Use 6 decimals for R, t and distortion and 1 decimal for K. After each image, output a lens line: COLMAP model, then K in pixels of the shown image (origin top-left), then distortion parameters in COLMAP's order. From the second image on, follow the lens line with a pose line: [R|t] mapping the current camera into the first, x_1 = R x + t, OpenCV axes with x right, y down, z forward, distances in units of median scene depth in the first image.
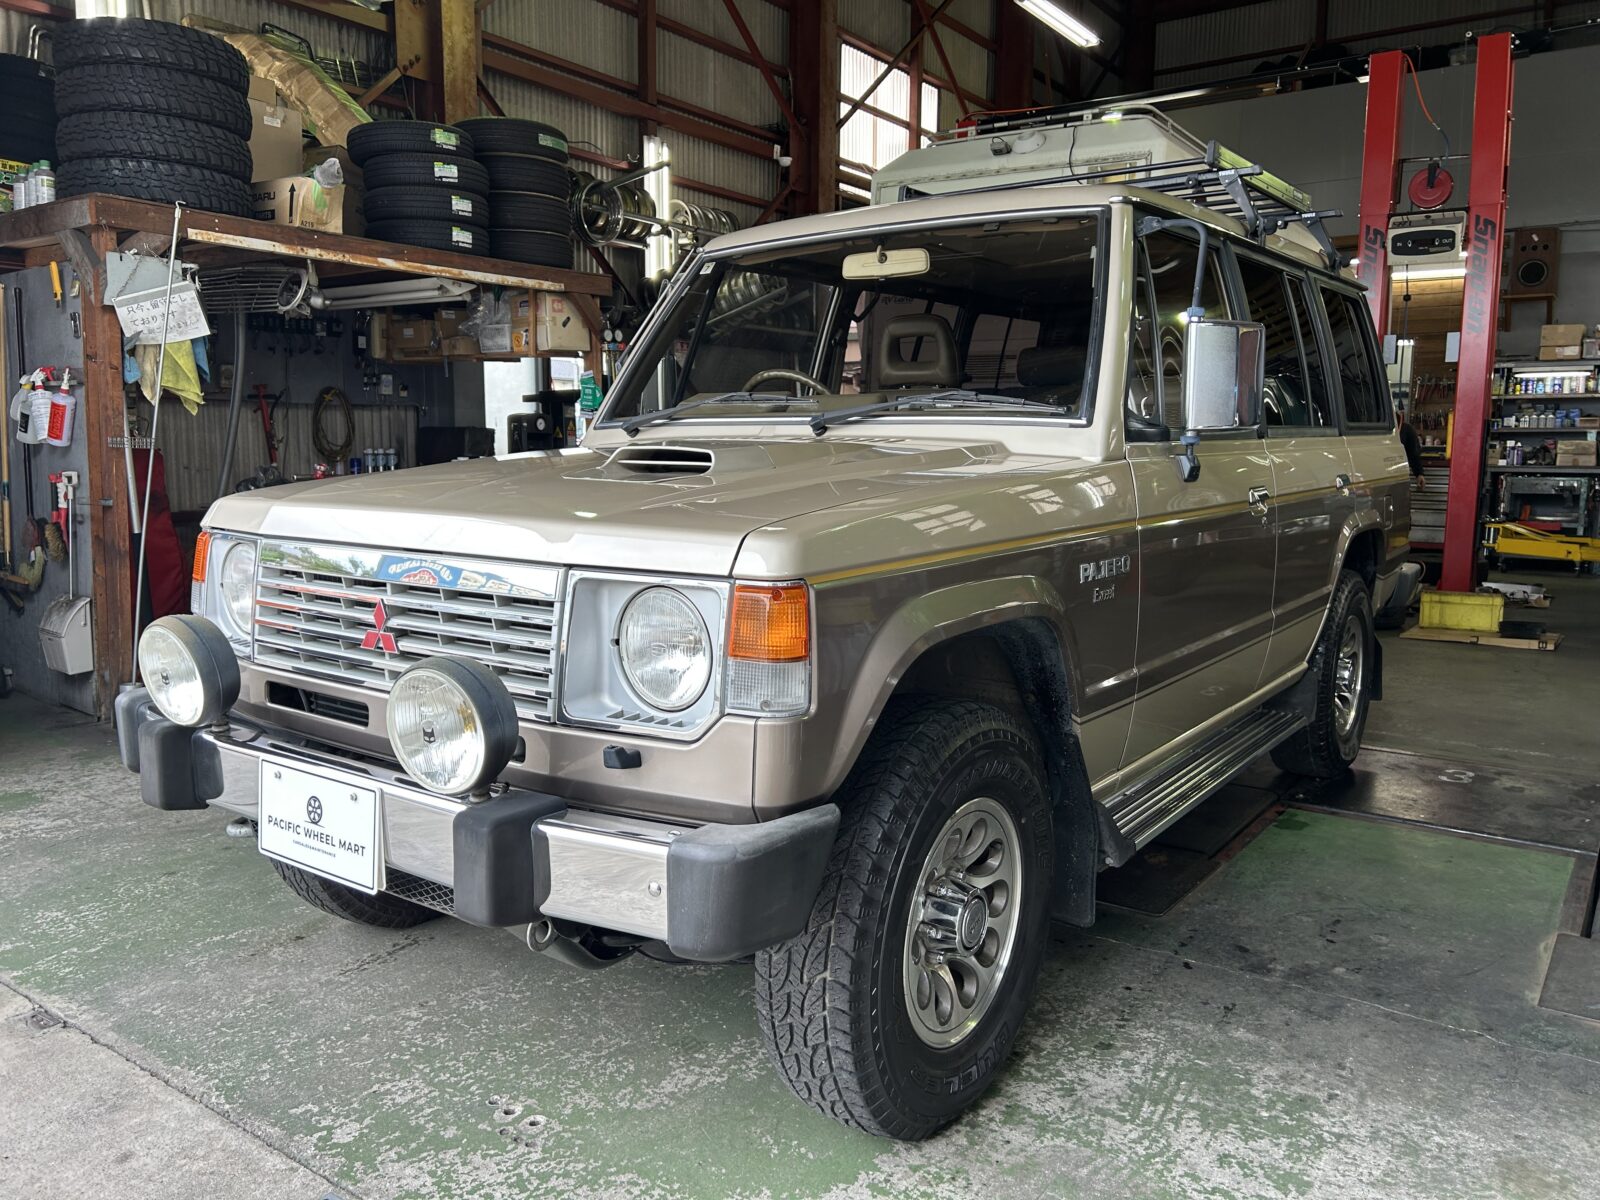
lens RADIAL K [[1198.2, 0, 794.3], [0, 1198.2, 591.2], [0, 0, 1]] dist [0.057078, -0.062345]
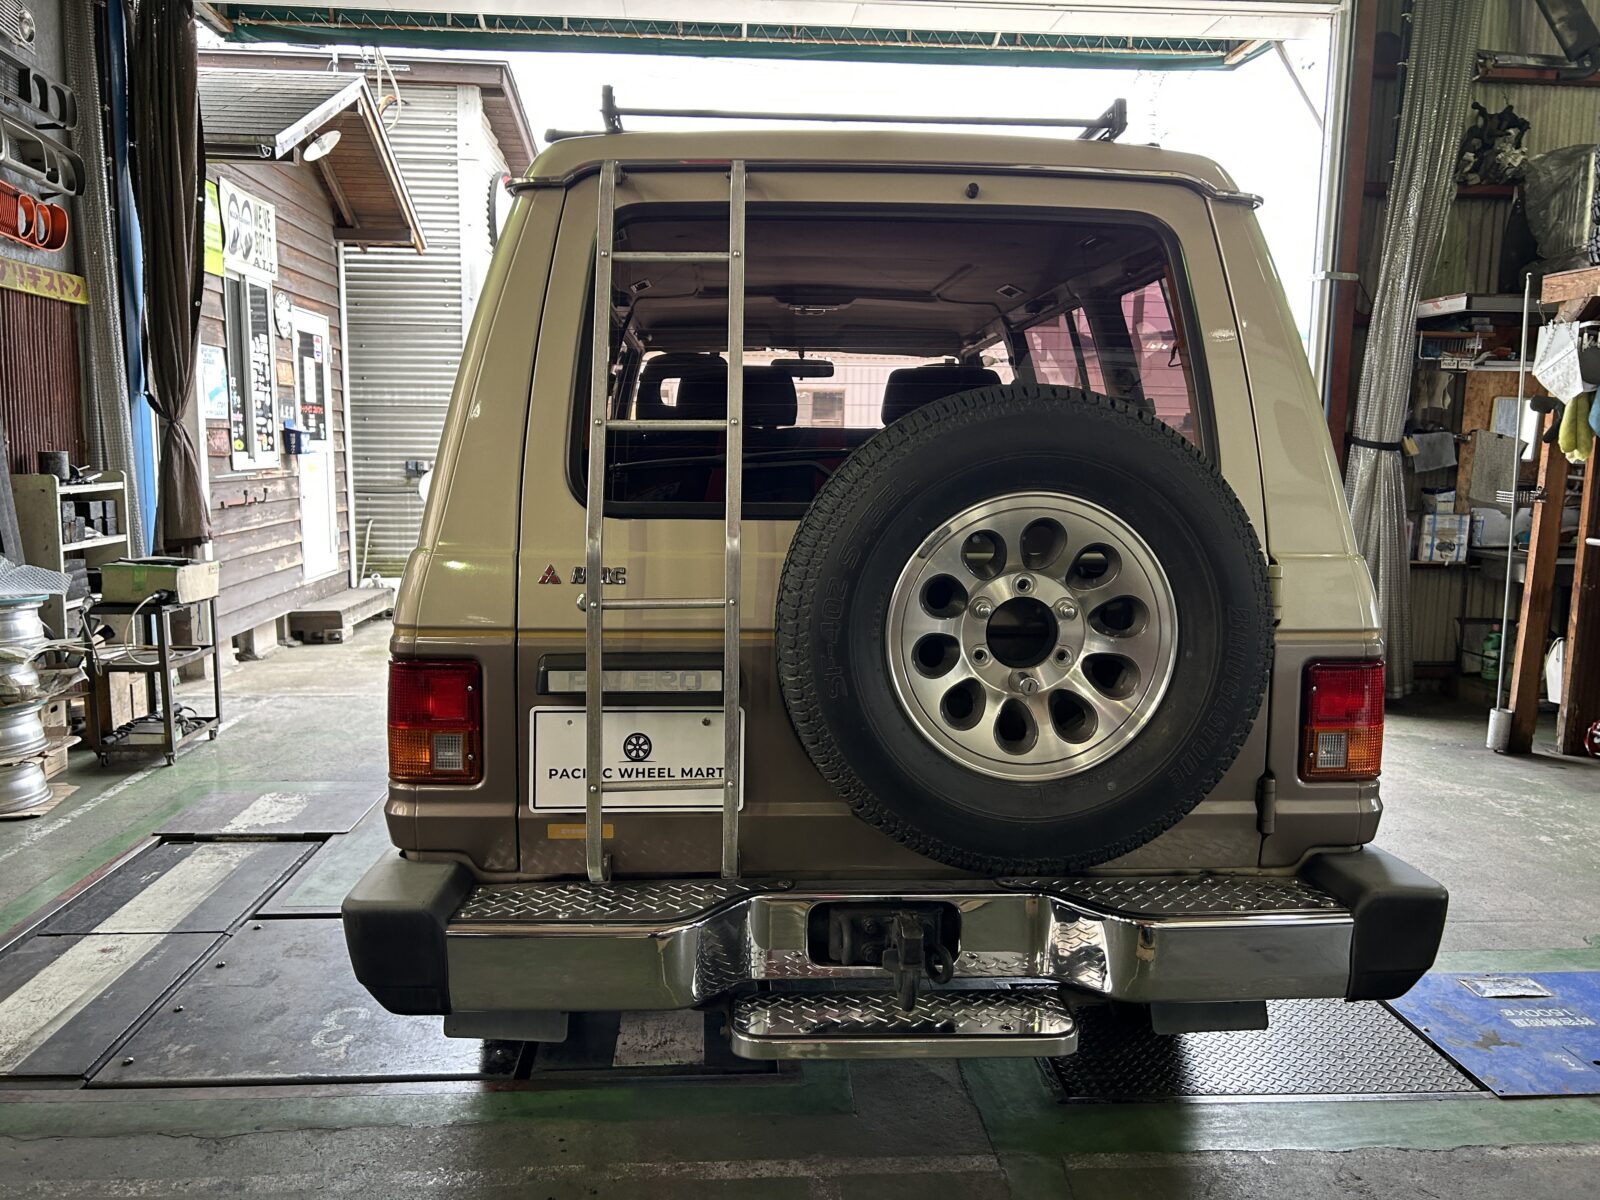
lens RADIAL K [[1198.2, 0, 794.3], [0, 1198.2, 591.2], [0, 0, 1]] dist [0.057078, -0.062345]
pose [[-0.769877, 0.067159, -0.634649, 1.253391], [-0.091659, 0.972502, 0.214099, -0.382991], [0.631576, 0.223001, -0.742551, 2.560609]]
